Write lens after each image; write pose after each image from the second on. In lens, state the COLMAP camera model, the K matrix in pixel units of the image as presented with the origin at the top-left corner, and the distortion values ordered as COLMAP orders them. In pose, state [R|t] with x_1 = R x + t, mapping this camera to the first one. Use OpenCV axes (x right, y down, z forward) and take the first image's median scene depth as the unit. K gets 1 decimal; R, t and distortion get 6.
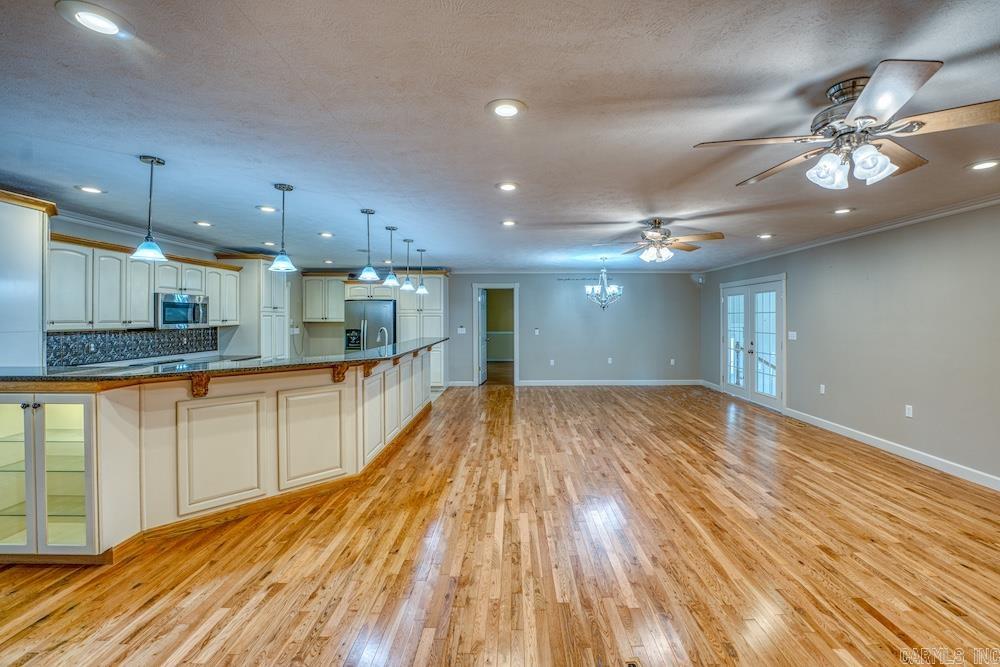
lens RADIAL K [[416.3, 0, 512.6], [0, 416.3, 320.9], [0, 0, 1]] dist [-0.034544, 0.005897]
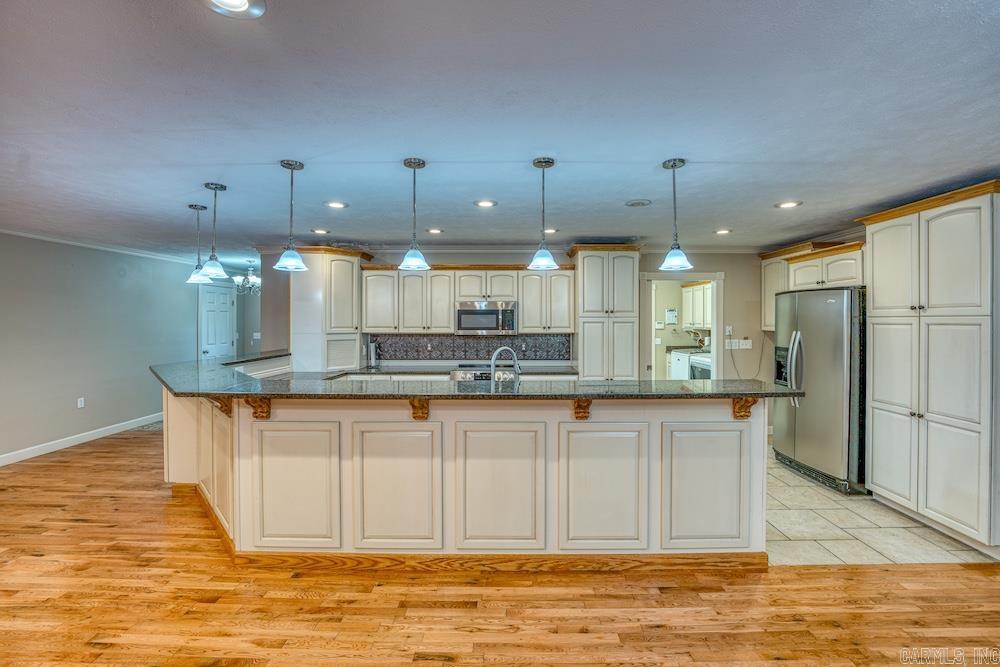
lens RADIAL K [[416.3, 0, 510.0], [0, 416.3, 315.0], [0, 0, 1]] dist [-0.034544, 0.005897]
pose [[-0.000011, -0.013381, -0.999910, 0.215248], [-0.010189, 0.999859, -0.013380, -0.016167], [0.999948, 0.010187, -0.000147, 0.980871]]
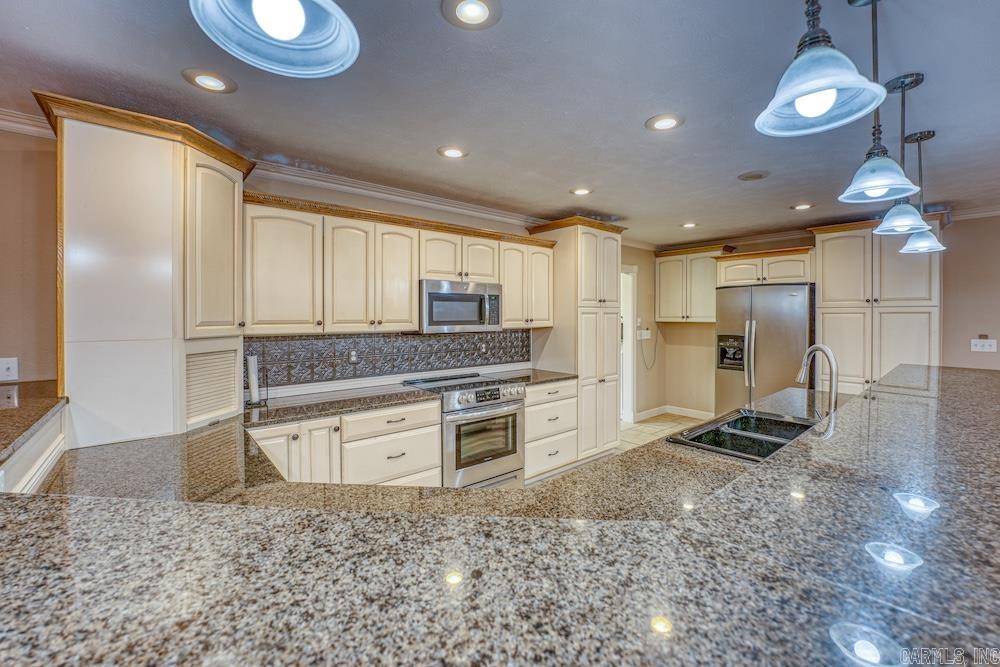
lens RADIAL K [[416.3, 0, 512.4], [0, 416.3, 319.8], [0, 0, 1]] dist [-0.034544, 0.005897]
pose [[0.655032, 0.005070, -0.755584, -0.214559], [-0.004554, 0.999986, 0.002762, -0.003607], [0.755588, 0.001631, 0.655045, 0.563837]]
